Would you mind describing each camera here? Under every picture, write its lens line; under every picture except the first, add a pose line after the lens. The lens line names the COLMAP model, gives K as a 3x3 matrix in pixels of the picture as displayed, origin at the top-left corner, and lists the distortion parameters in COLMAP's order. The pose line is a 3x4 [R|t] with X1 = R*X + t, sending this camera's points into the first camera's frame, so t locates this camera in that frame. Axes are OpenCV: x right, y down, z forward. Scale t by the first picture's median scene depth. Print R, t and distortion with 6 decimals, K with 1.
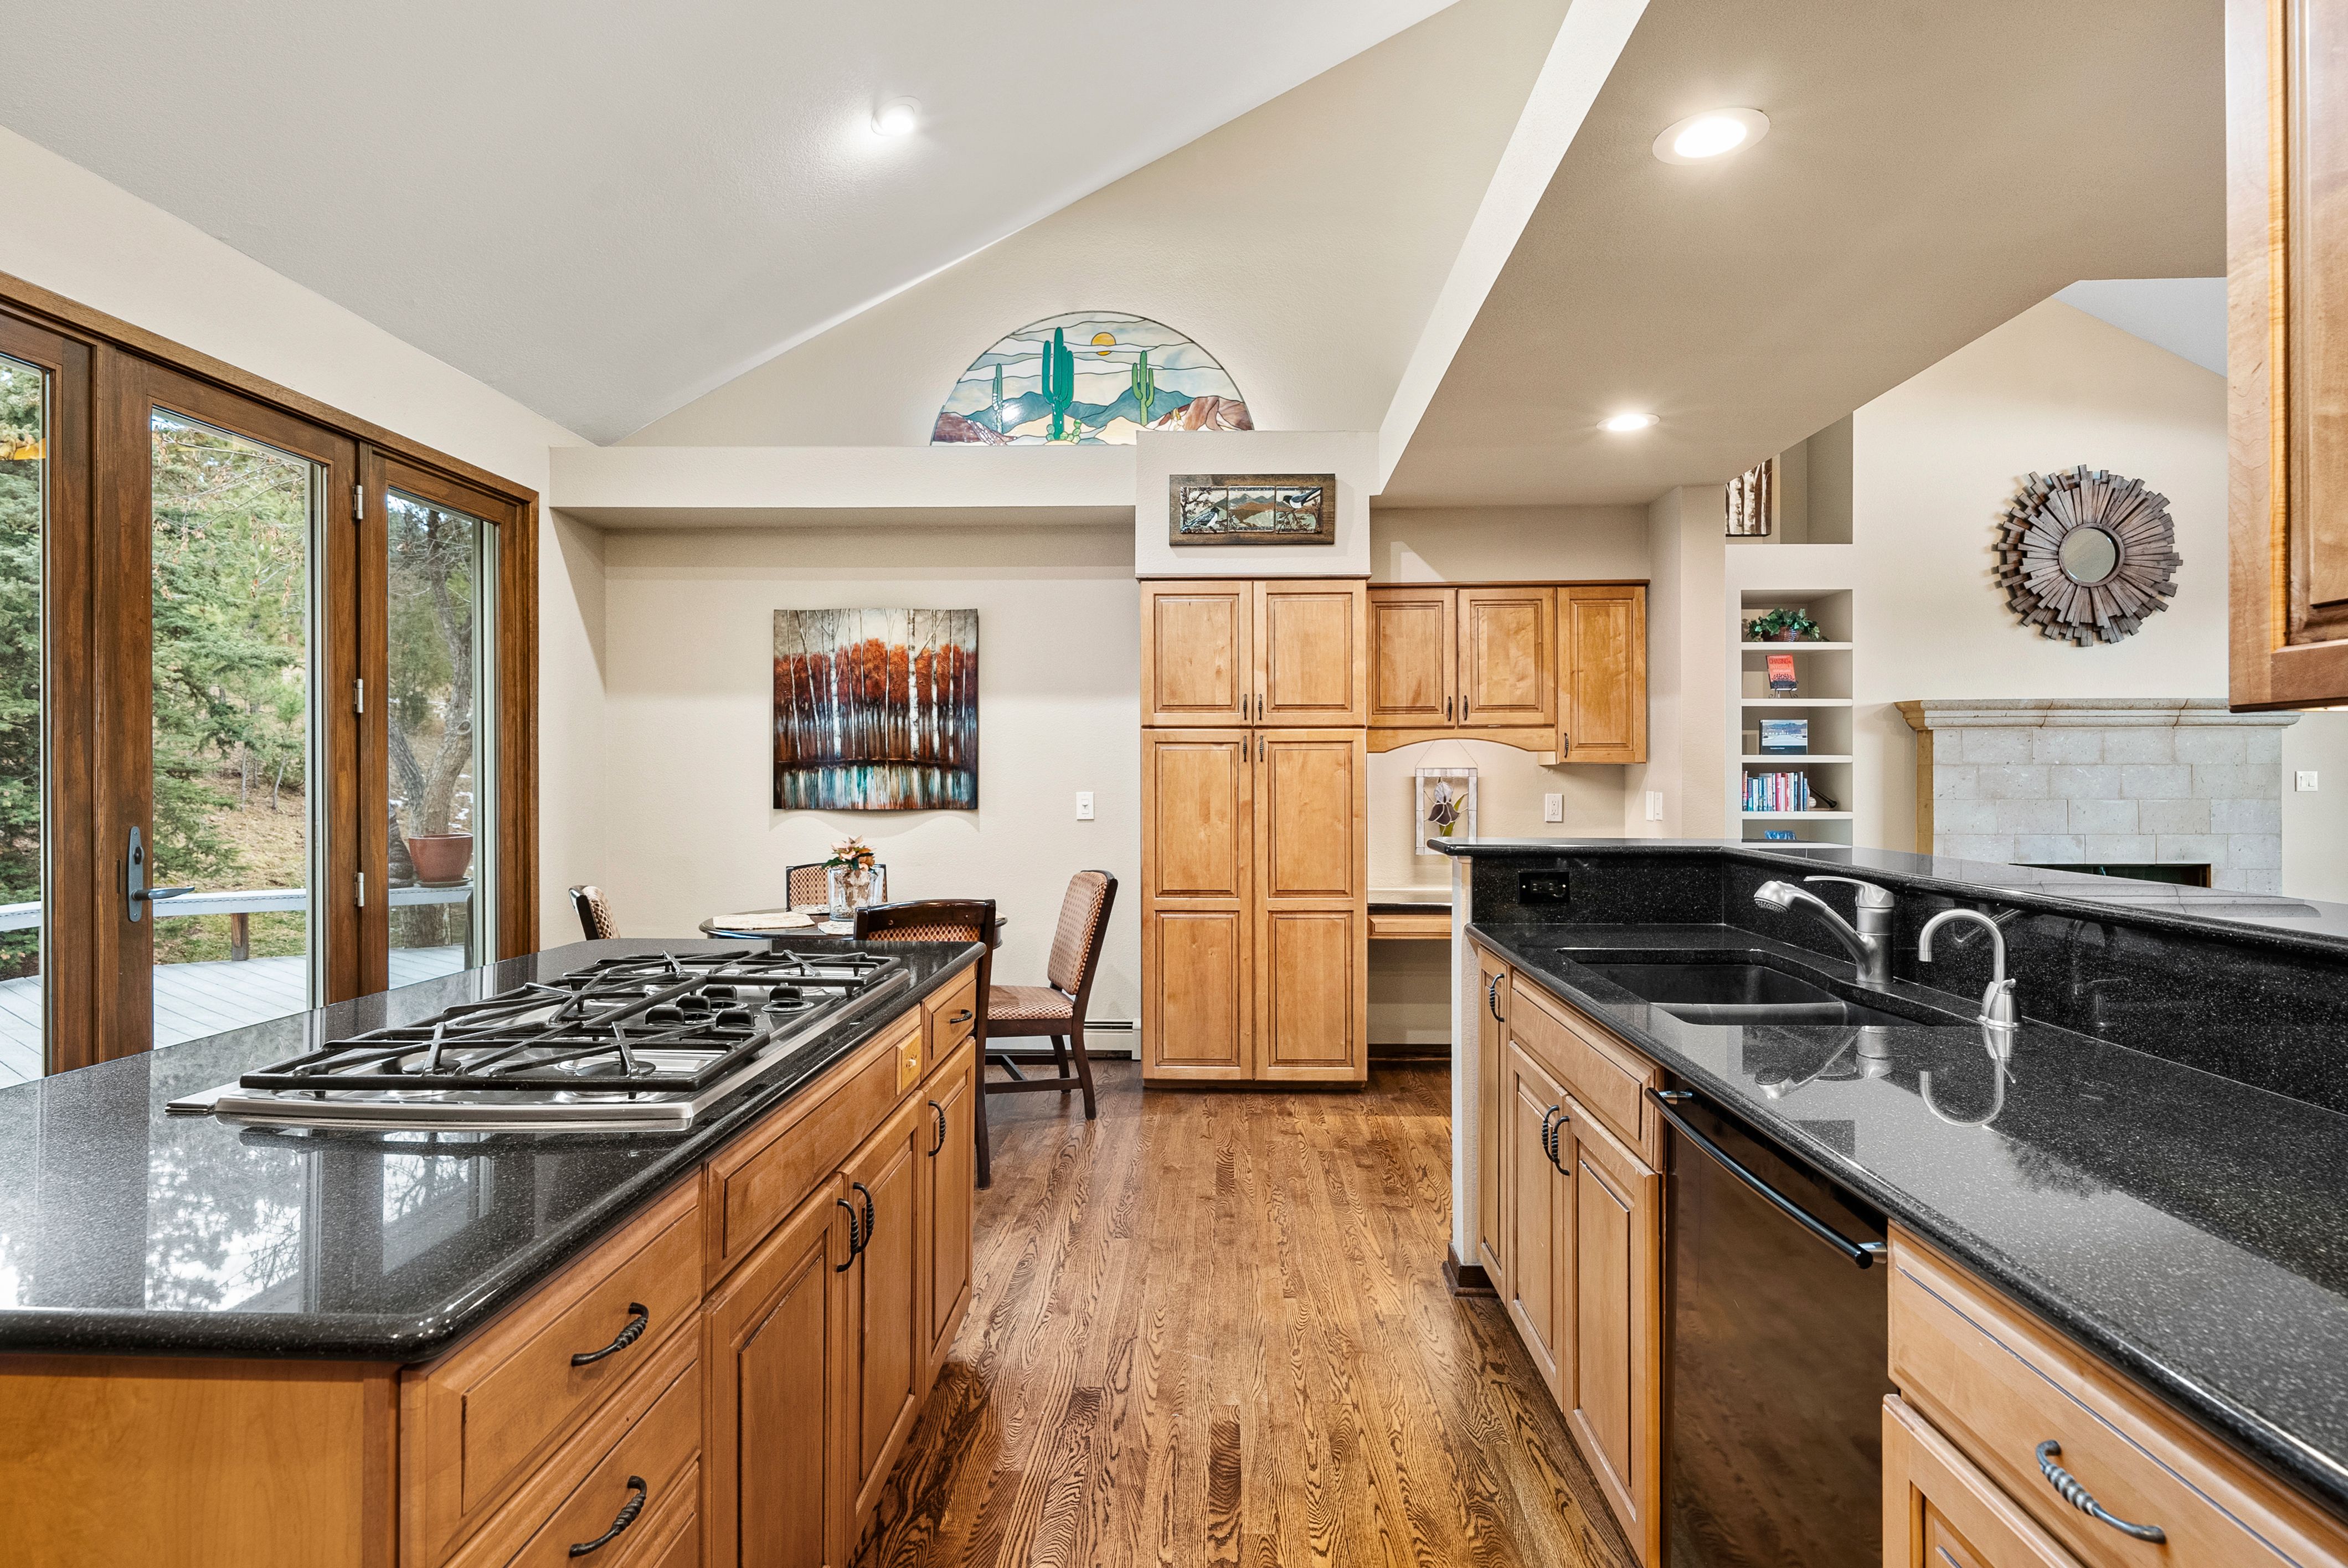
lens RADIAL K [[1184.9, 0, 1182.2], [0, 1184.9, 774.5], [0, 0, 1]] dist [0.002675, -0.001259]
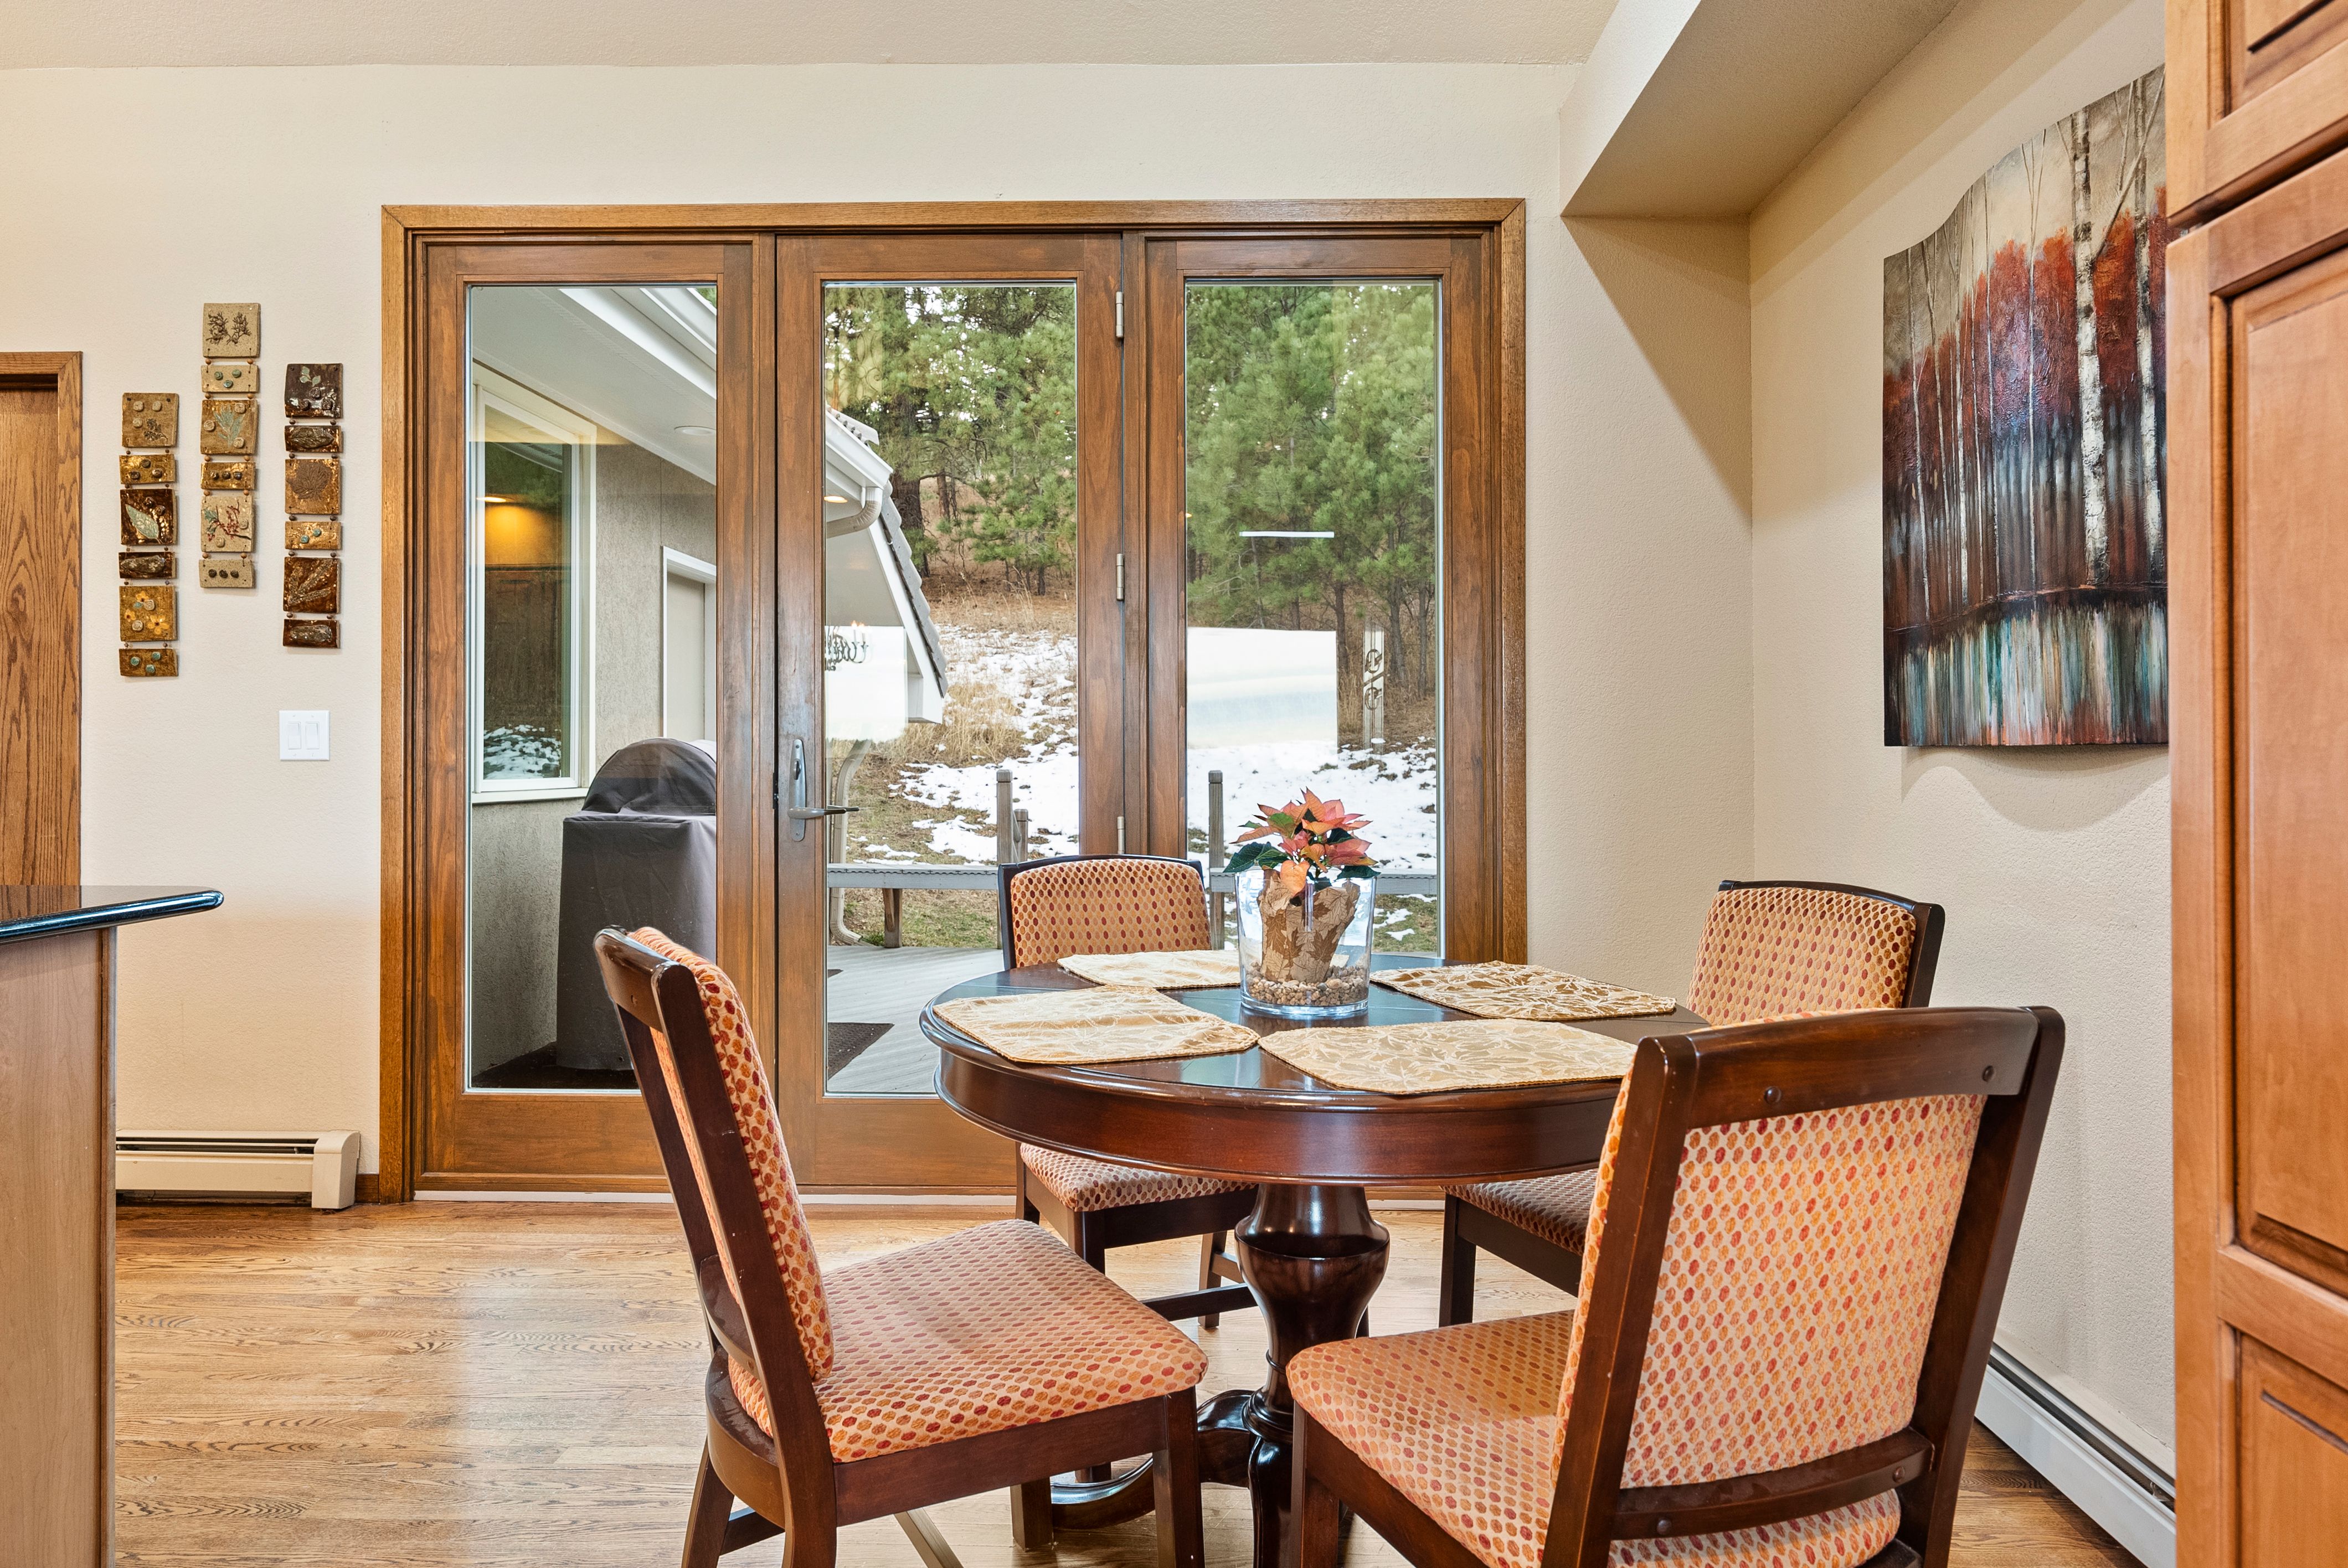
lens RADIAL K [[1464.8, 0, 1187.1], [0, 1464.8, 761.3], [0, 0, 1]] dist [0.004189, -0.000244]
pose [[0.015539, 0.003889, -0.999872, 0.122511], [0.000524, 0.999992, 0.003897, 0.024816], [0.999879, -0.000584, 0.015537, 0.580299]]
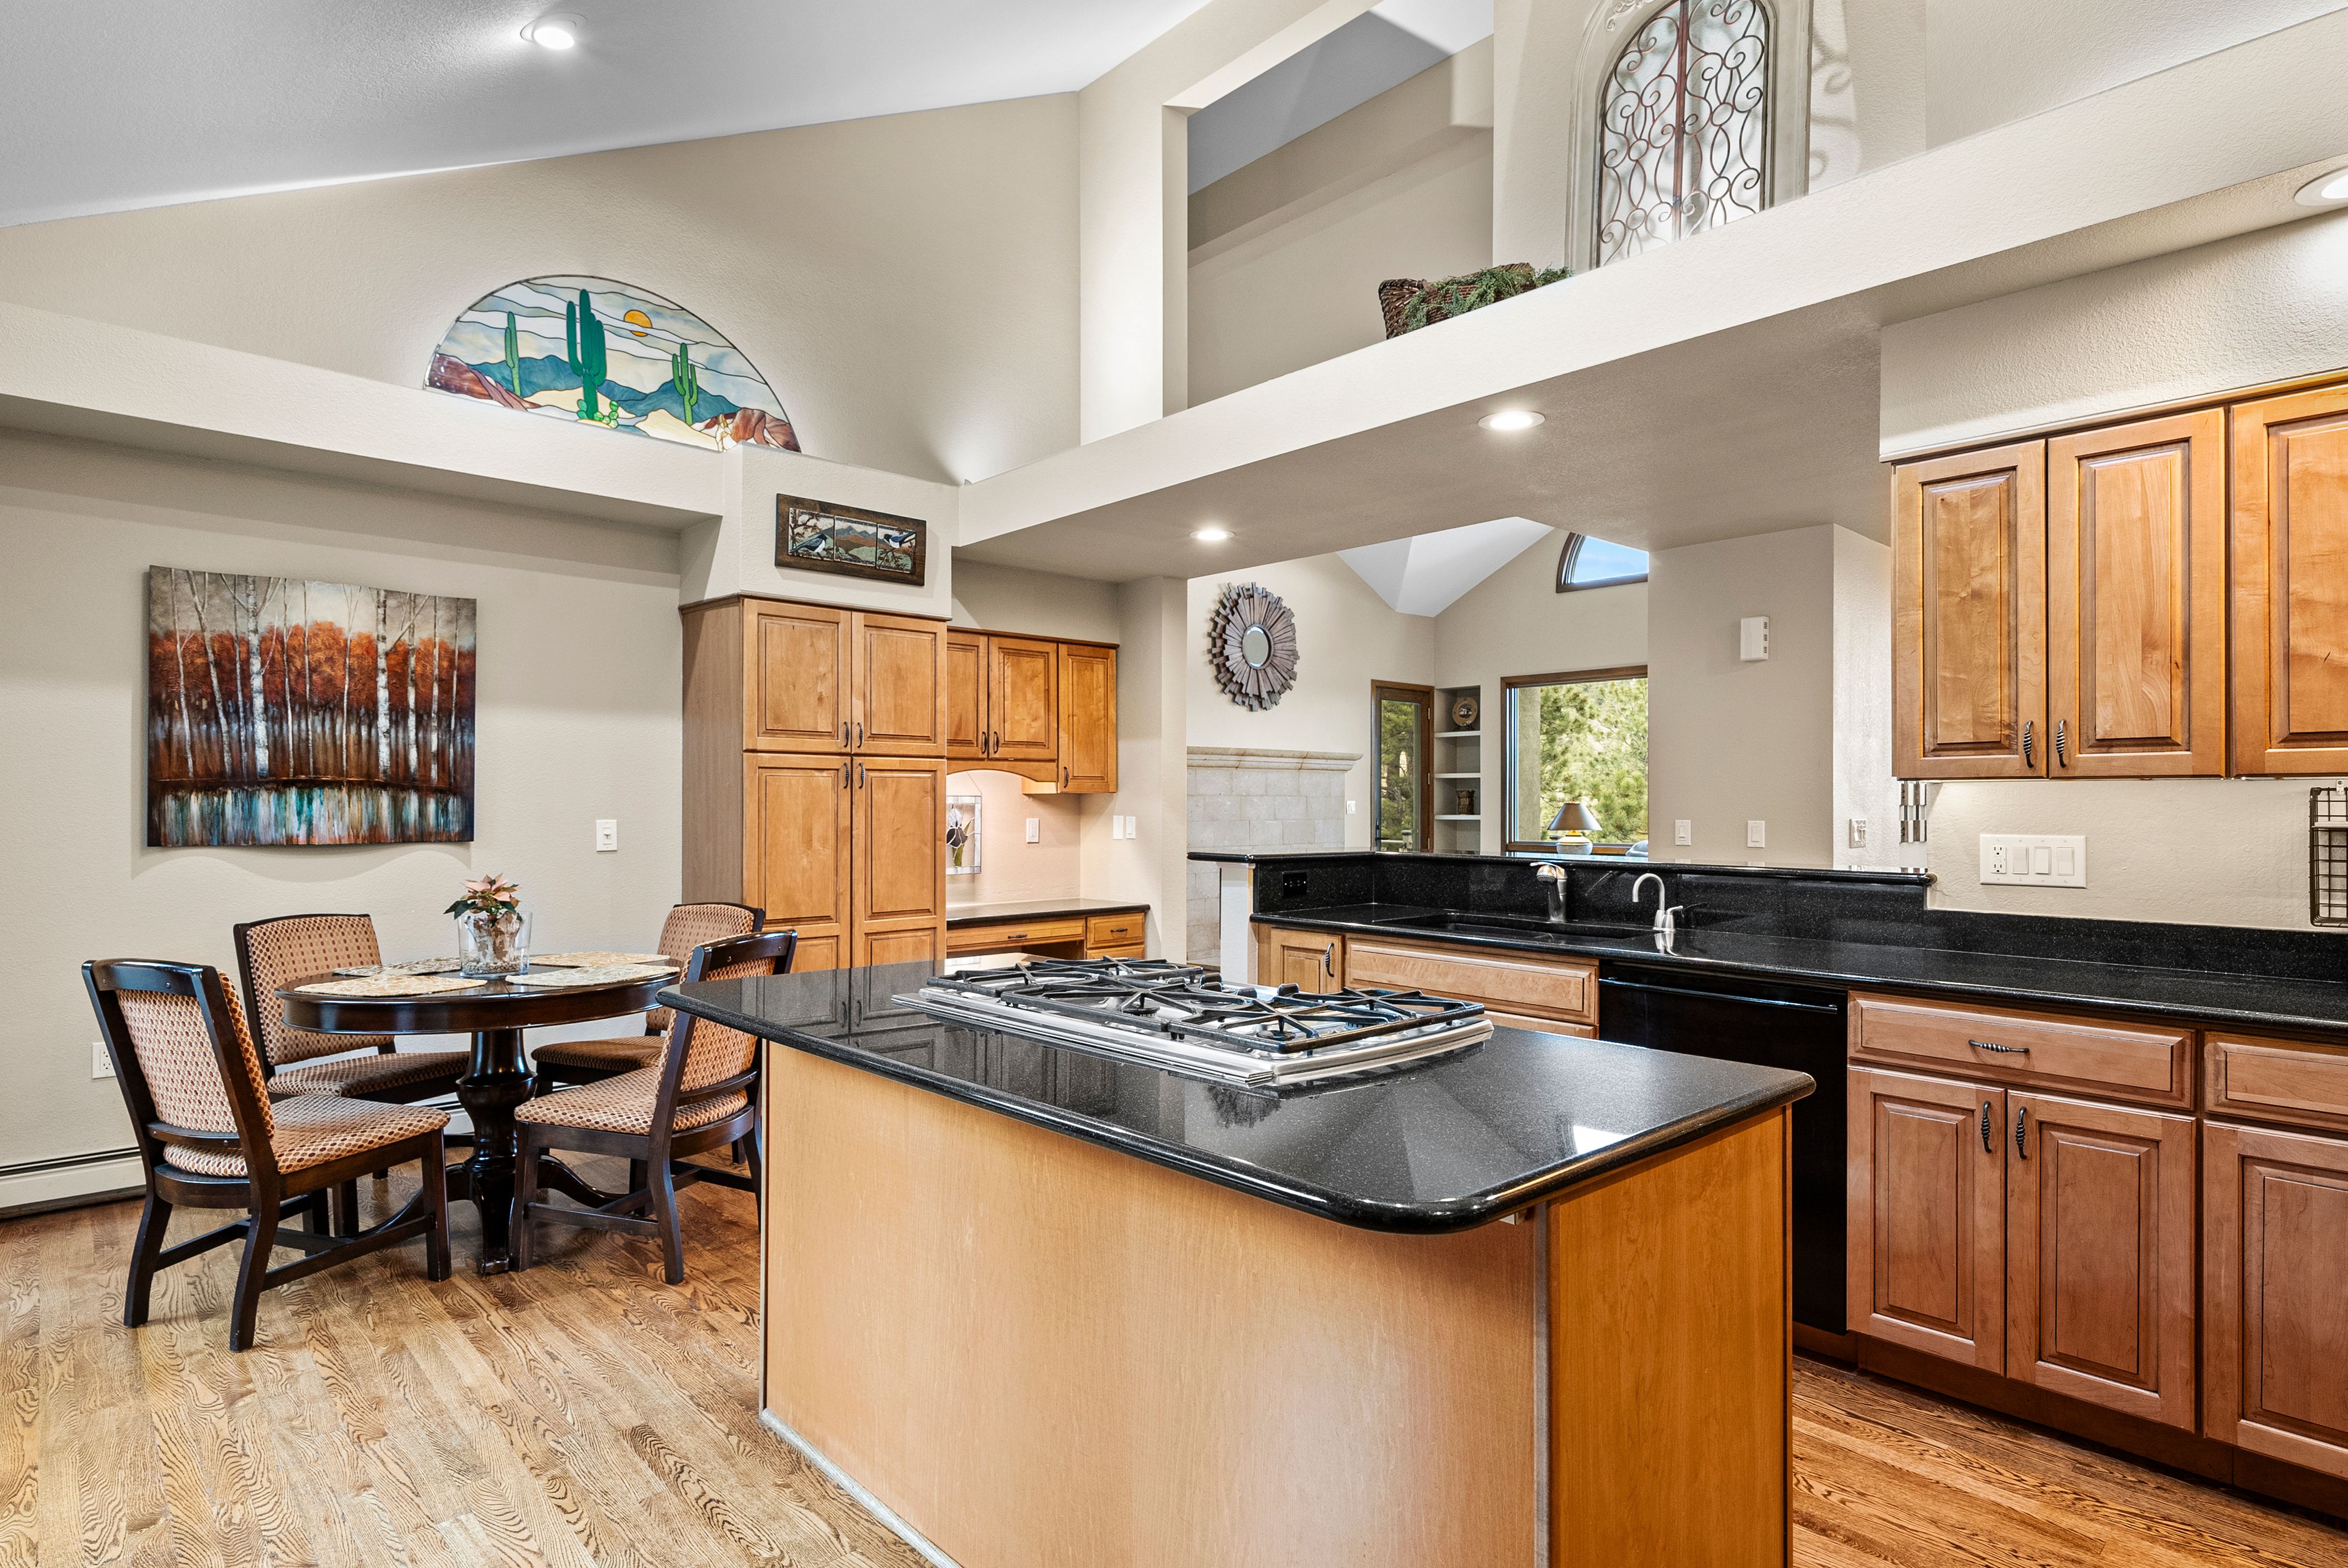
lens RADIAL K [[1227.5, 0, 1191.4], [0, 1227.5, 801.4], [0, 0, 1]] dist [0.000827, -0.000450]
pose [[0.705211, 0.003608, 0.708989, -0.328480], [-0.003801, 0.999992, -0.001308, 0.000446], [-0.708988, -0.001772, 0.705219, 0.030987]]
